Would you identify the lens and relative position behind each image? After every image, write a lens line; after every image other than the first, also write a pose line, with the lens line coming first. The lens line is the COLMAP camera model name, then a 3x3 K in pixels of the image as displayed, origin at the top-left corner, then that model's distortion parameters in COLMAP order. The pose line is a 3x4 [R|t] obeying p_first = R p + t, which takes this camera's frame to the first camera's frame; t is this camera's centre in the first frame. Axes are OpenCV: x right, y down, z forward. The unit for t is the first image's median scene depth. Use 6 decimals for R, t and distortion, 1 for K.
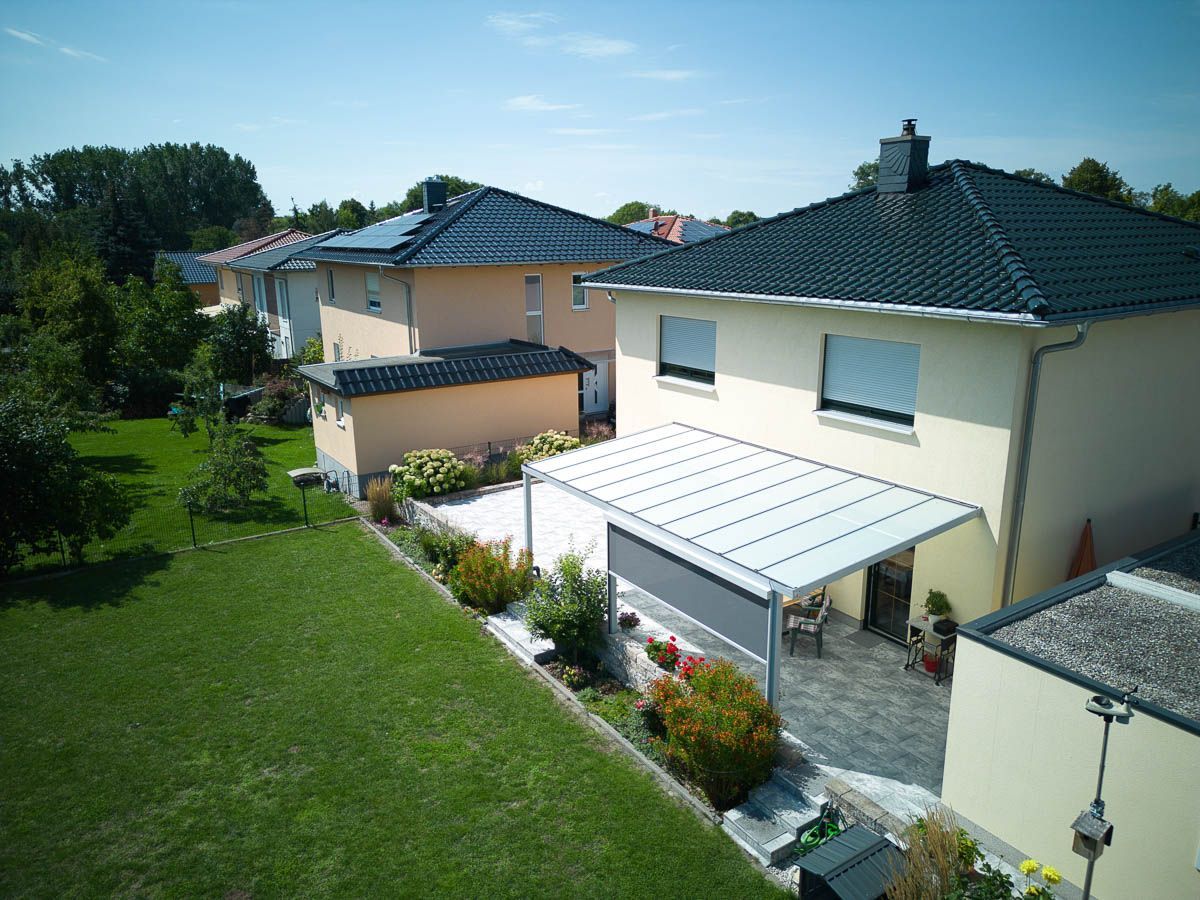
lens RADIAL K [[839.4, 0, 600.0], [0, 839.4, 450.0], [0, 0, 1]] dist [0.060003, -0.048413]
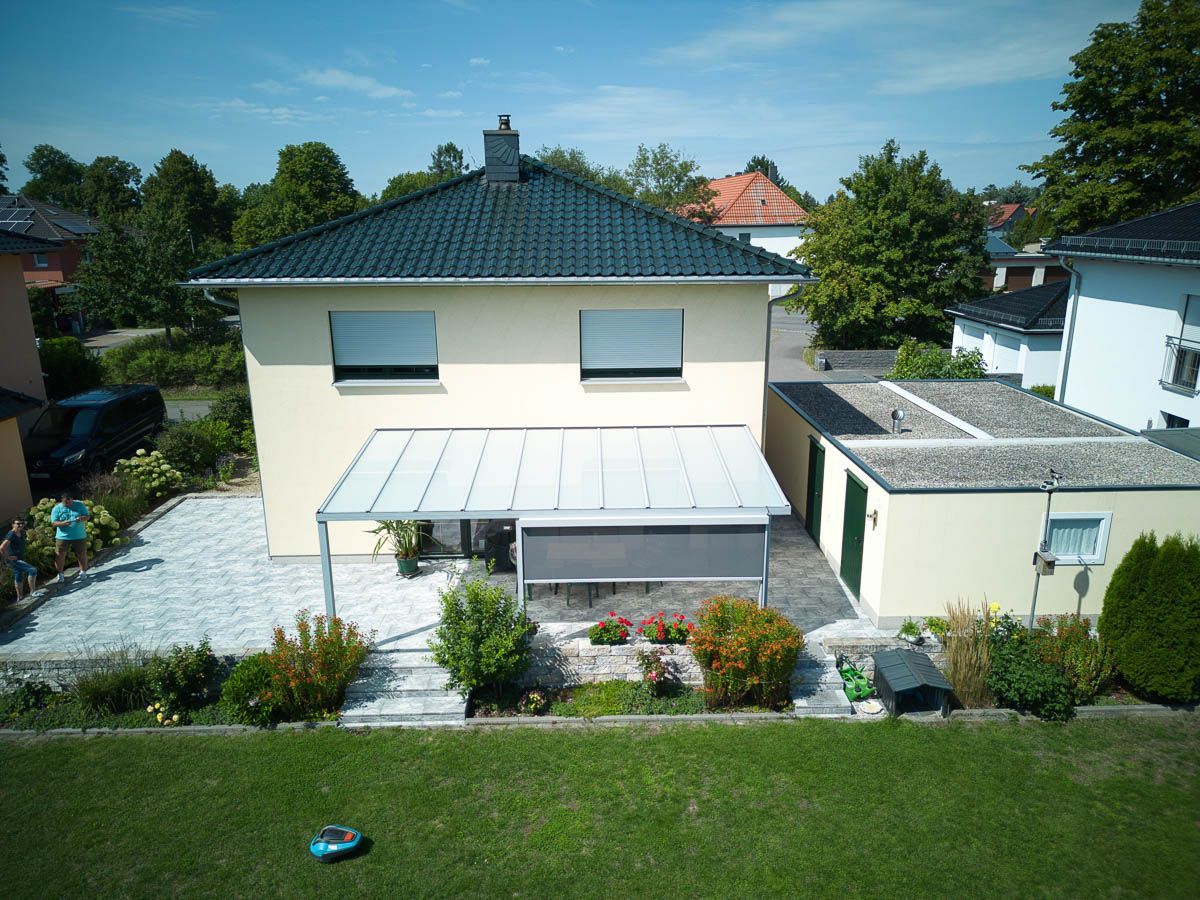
lens RADIAL K [[839.4, 0, 600.0], [0, 839.4, 450.0], [0, 0, 1]] dist [0.060003, -0.048413]
pose [[0.528061, -0.220008, 0.820212, -0.650552], [0.211237, 0.969529, 0.124063, -0.090098], [-0.822515, 0.107746, 0.558444, 0.384096]]
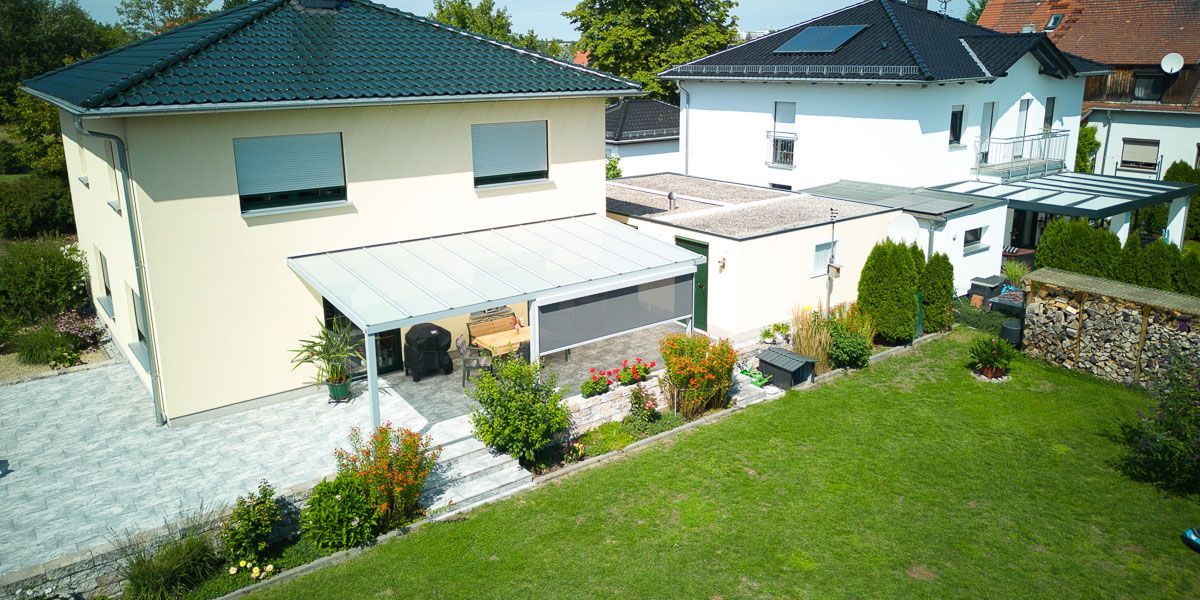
lens RADIAL K [[836.5, 0, 591.2], [0, 836.5, 263.5], [0, 0, 1]] dist [0.057432, -0.002471]
pose [[-0.070990, -0.230862, 0.970393, -0.959886], [0.254097, 0.936568, 0.241403, -0.195491], [-0.964570, 0.263712, -0.007826, 0.883256]]
